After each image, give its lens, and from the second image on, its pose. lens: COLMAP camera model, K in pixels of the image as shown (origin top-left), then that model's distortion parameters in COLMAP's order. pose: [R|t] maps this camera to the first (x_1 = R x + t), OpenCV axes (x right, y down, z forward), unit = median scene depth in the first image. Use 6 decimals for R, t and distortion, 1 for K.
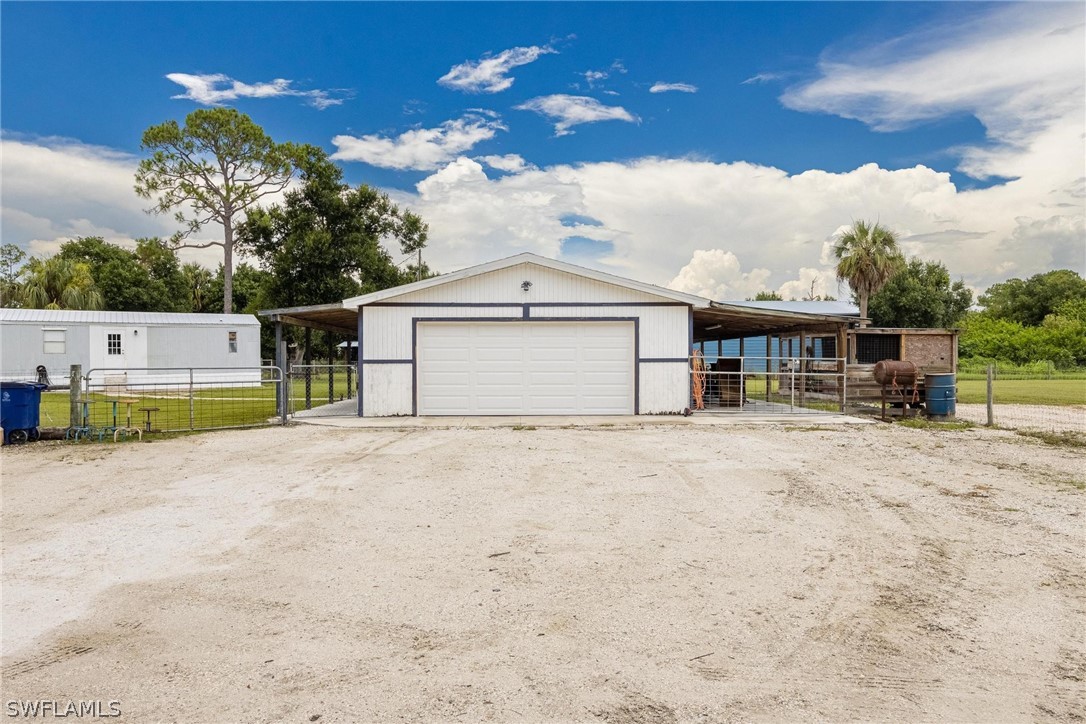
lens RADIAL K [[739.6, 0, 543.0], [0, 739.6, 362.0], [0, 0, 1]] dist [-0.024923, 0.004805]
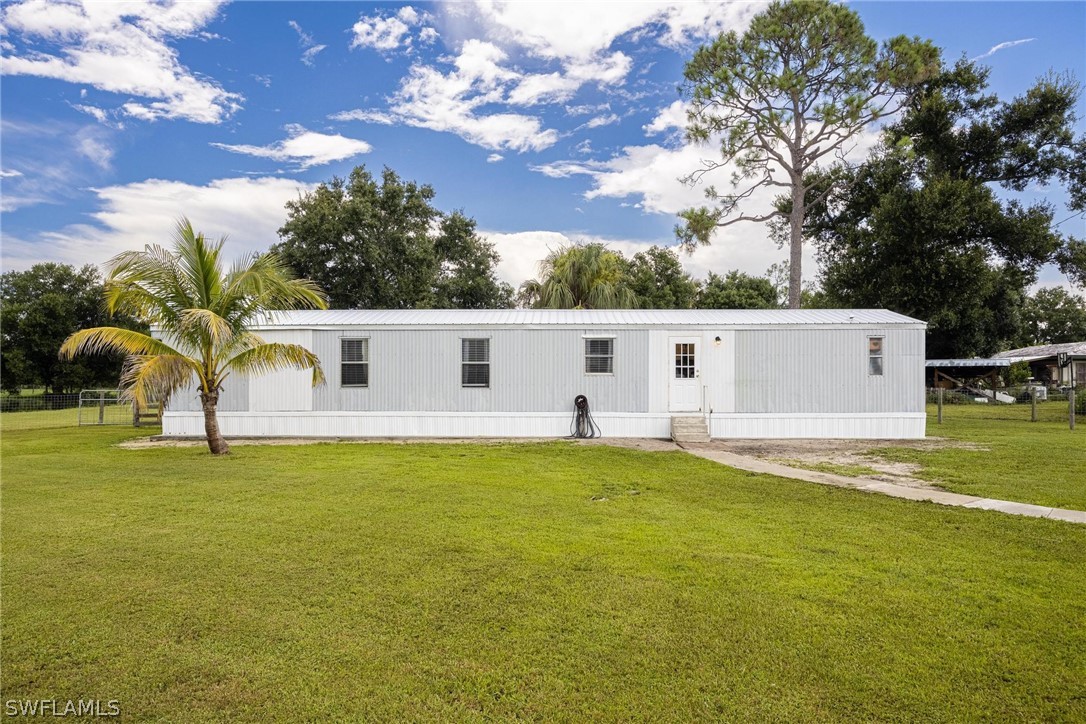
lens RADIAL K [[618.2, 0, 543.0], [0, 618.2, 362.0], [0, 0, 1]] dist [0.000776, -0.000038]
pose [[0.851108, -0.005777, -0.524959, -0.388500], [-0.010832, 0.999533, -0.028562, -0.006904], [0.524879, 0.029995, 0.850648, 0.474358]]
